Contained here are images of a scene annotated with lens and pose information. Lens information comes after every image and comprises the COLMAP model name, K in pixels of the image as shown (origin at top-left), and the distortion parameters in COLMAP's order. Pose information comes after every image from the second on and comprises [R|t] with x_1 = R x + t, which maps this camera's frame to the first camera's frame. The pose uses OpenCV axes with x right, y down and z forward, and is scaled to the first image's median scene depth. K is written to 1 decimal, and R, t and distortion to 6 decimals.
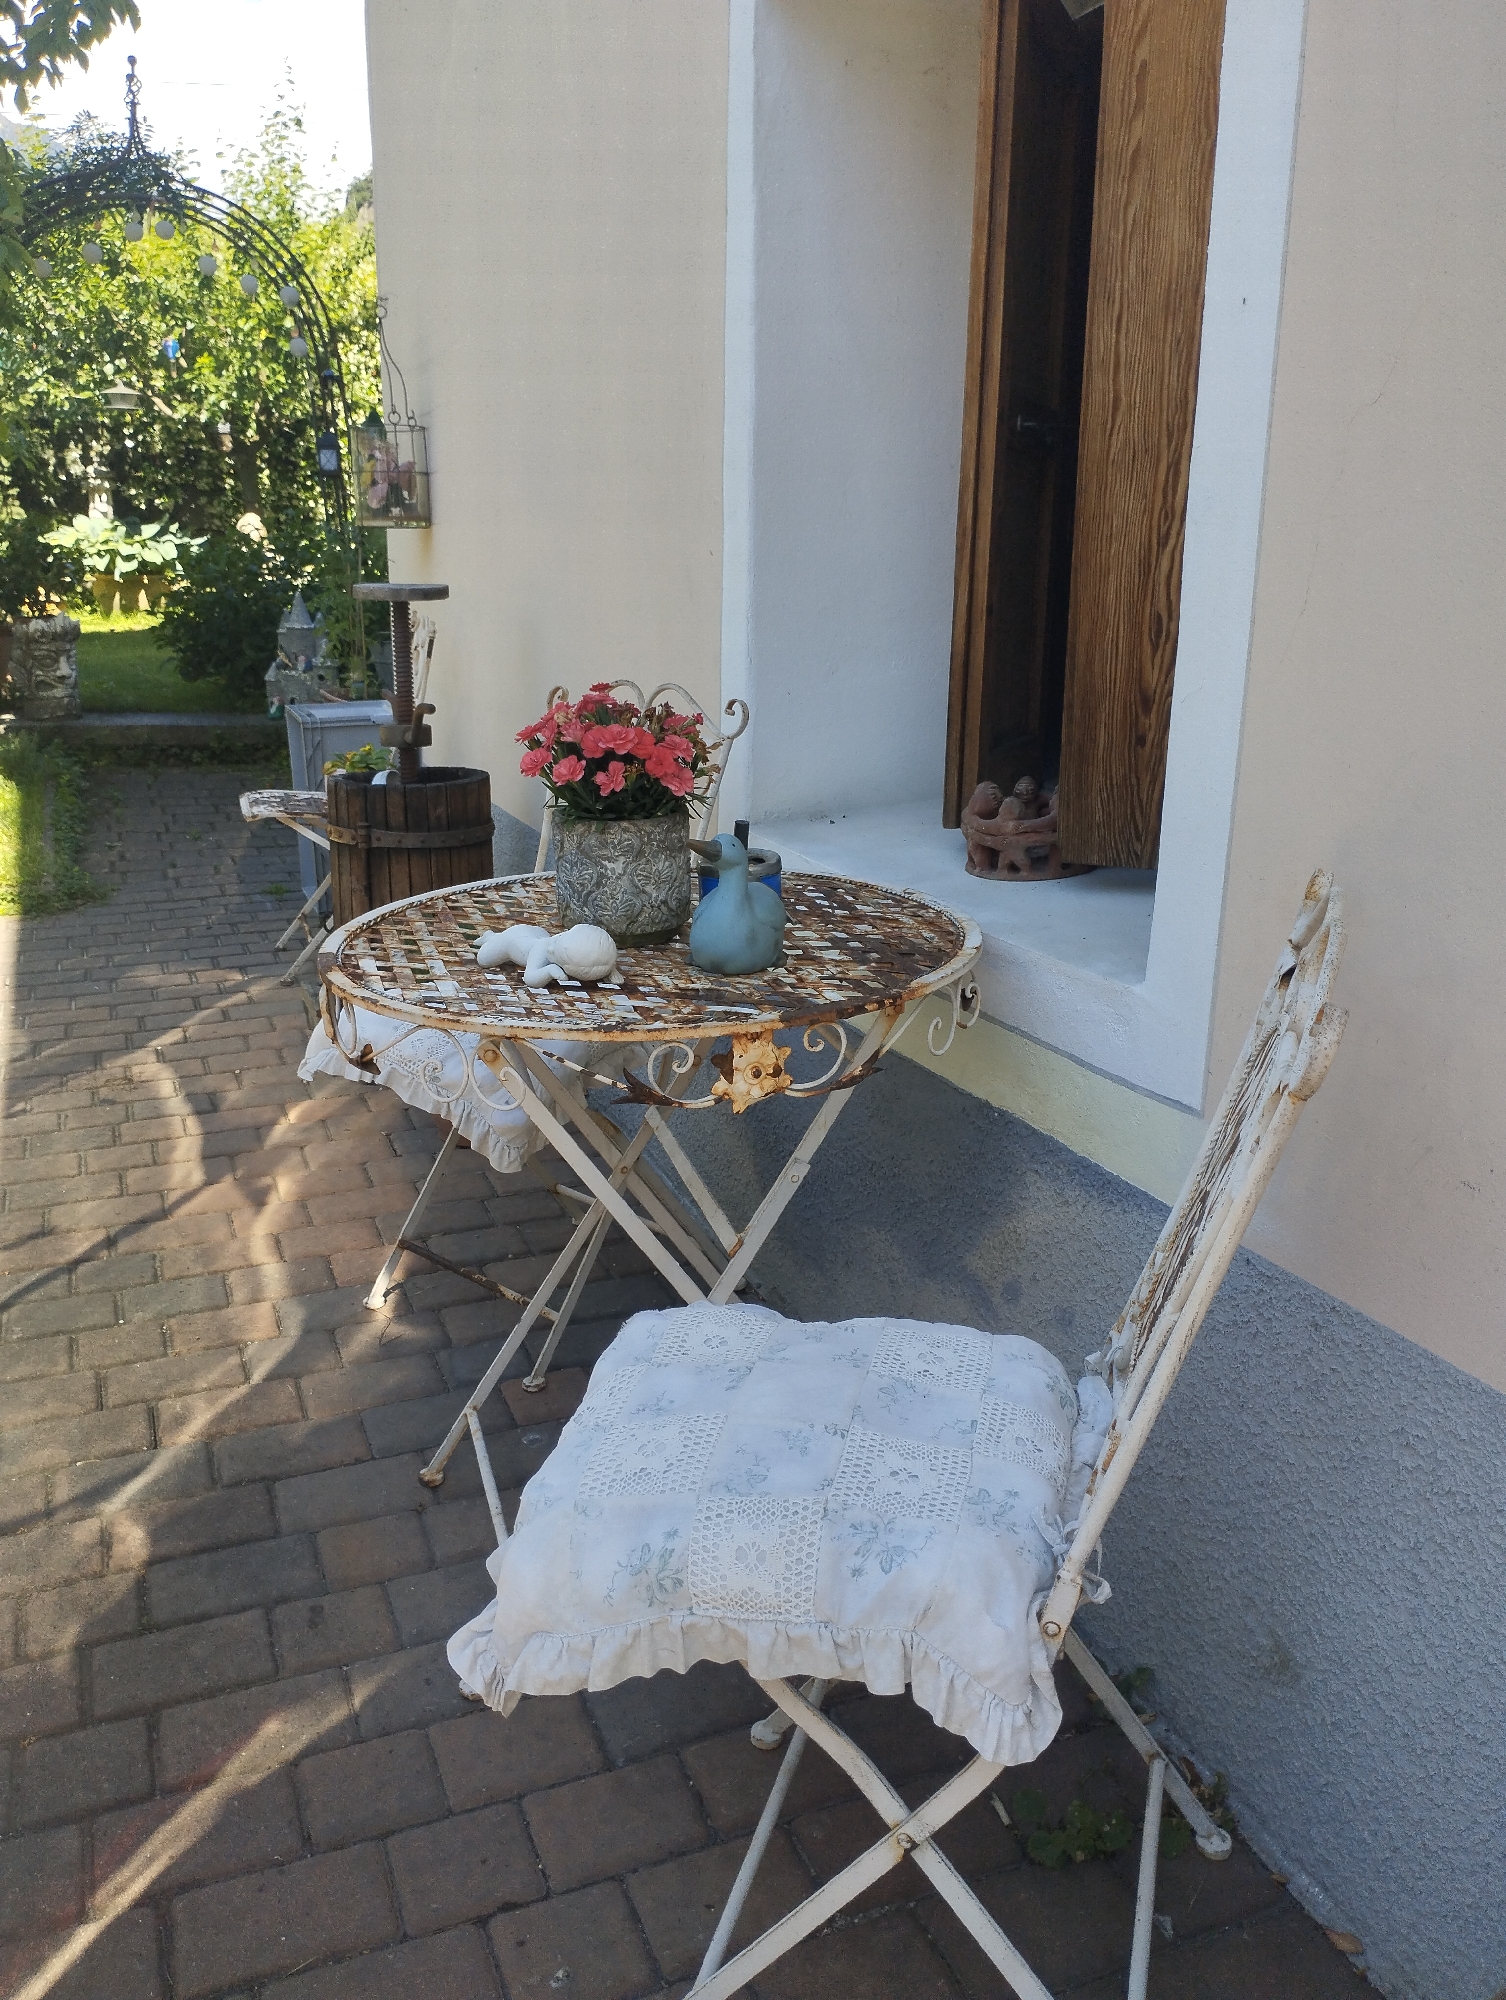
lens RADIAL K [[1618.5, 0, 741.6], [0, 1618.5, 994.5], [0, 0, 1]] dist [0.084243, -0.121740]
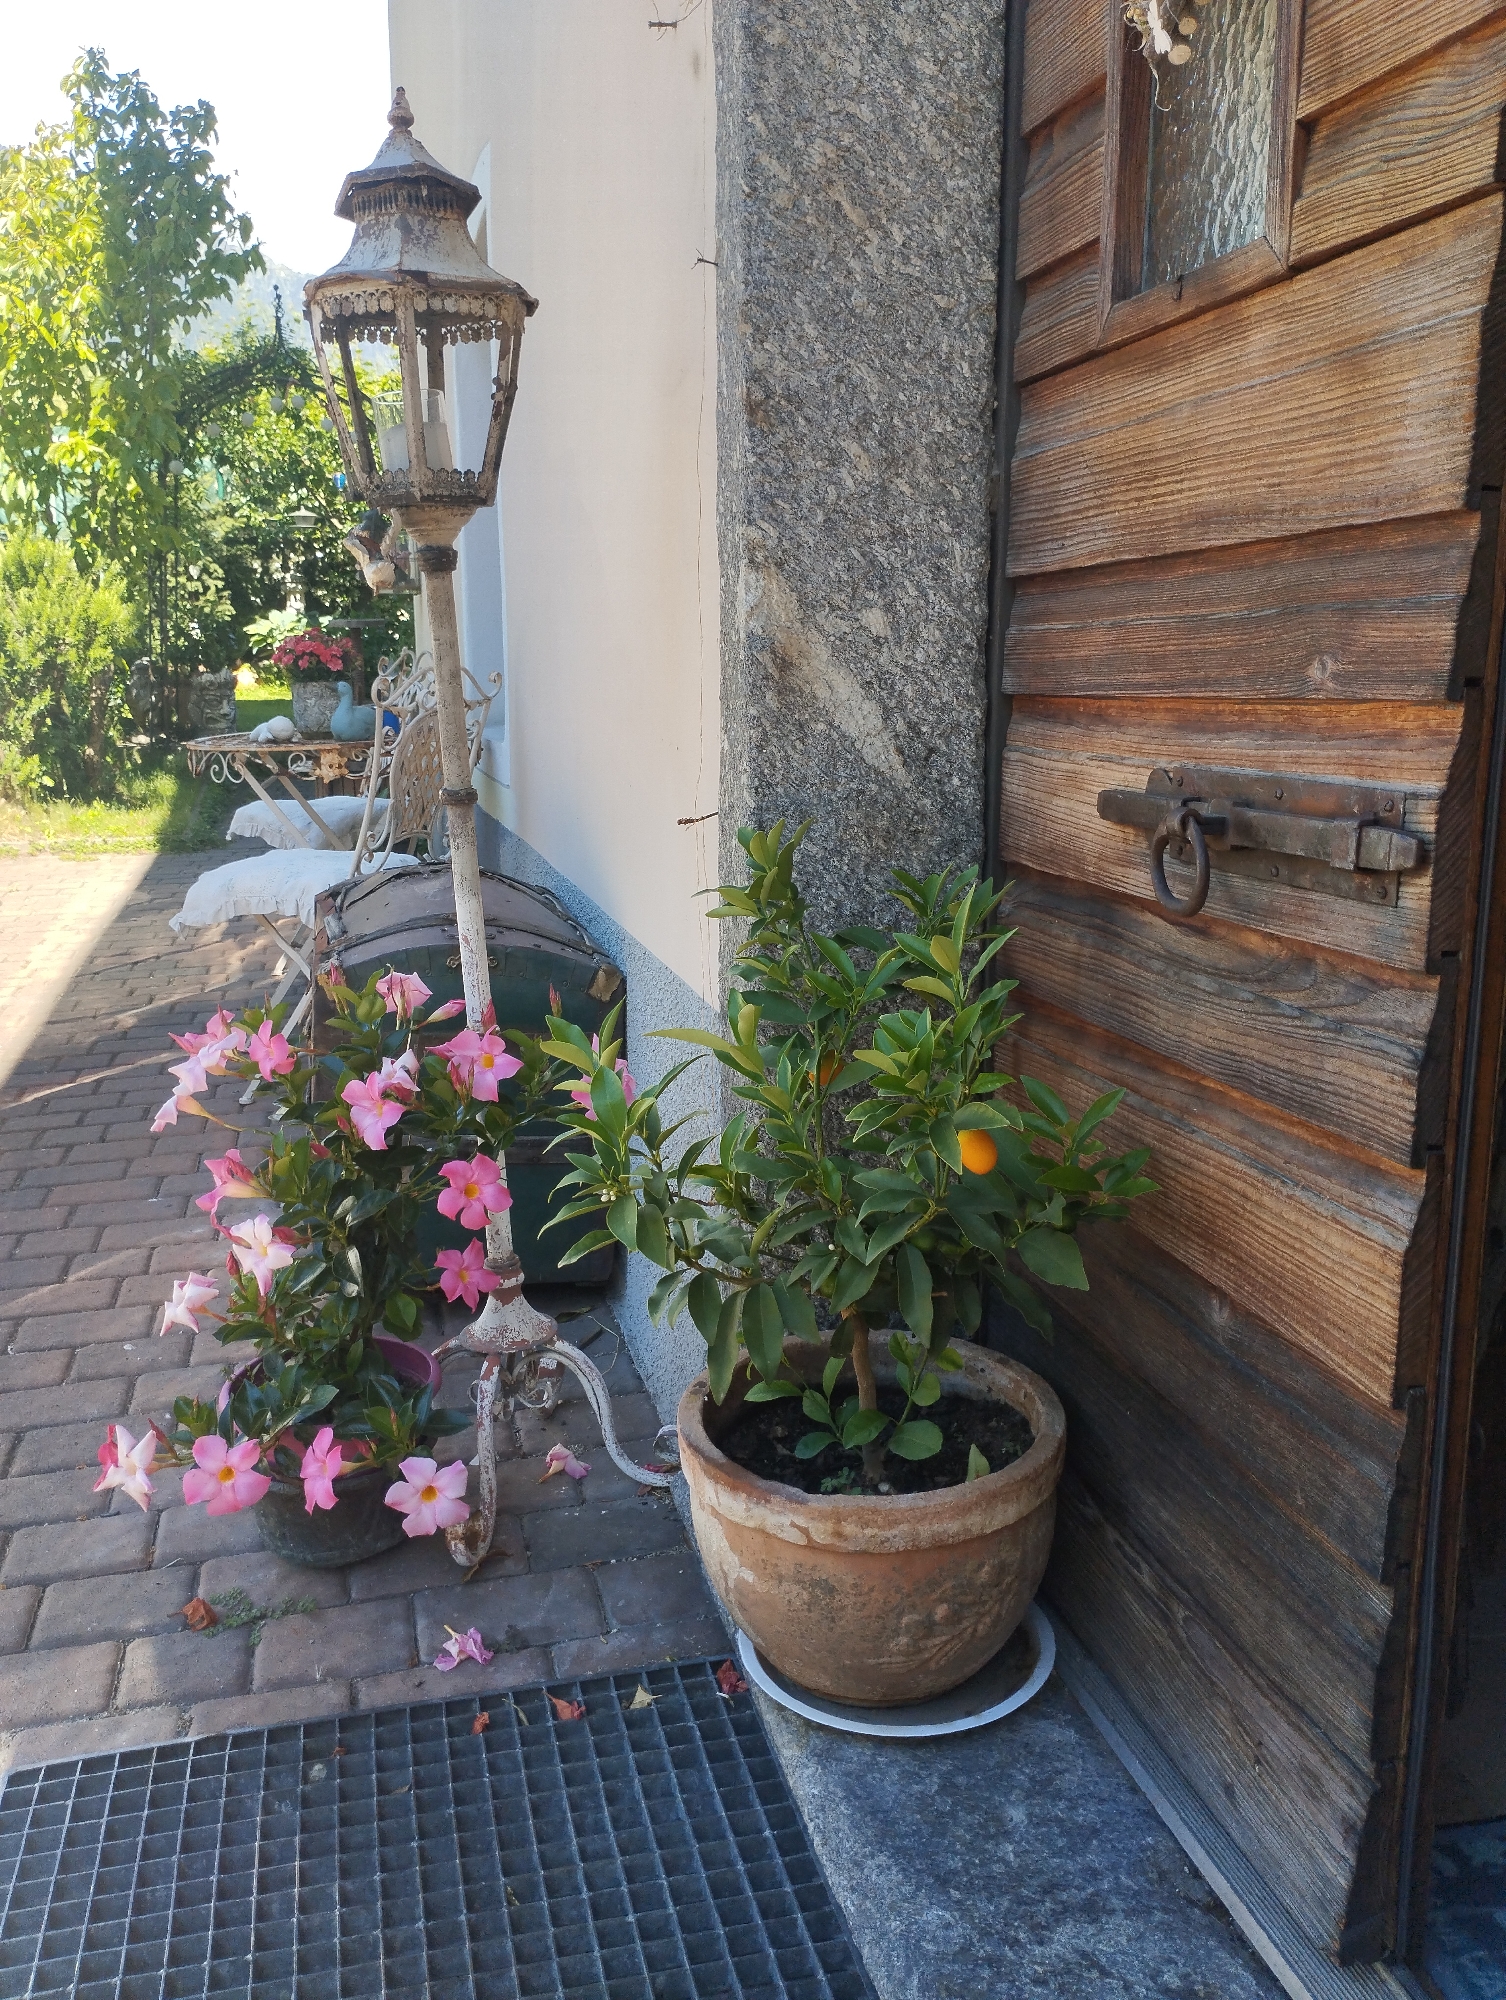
lens RADIAL K [[1618.5, 0, 741.6], [0, 1618.5, 994.5], [0, 0, 1]] dist [0.084243, -0.121740]
pose [[0.990761, 0.012929, -0.135004, 0.139887], [-0.020875, 0.998121, -0.057605, 0.075690], [0.134005, 0.059891, 0.989169, -0.200383]]
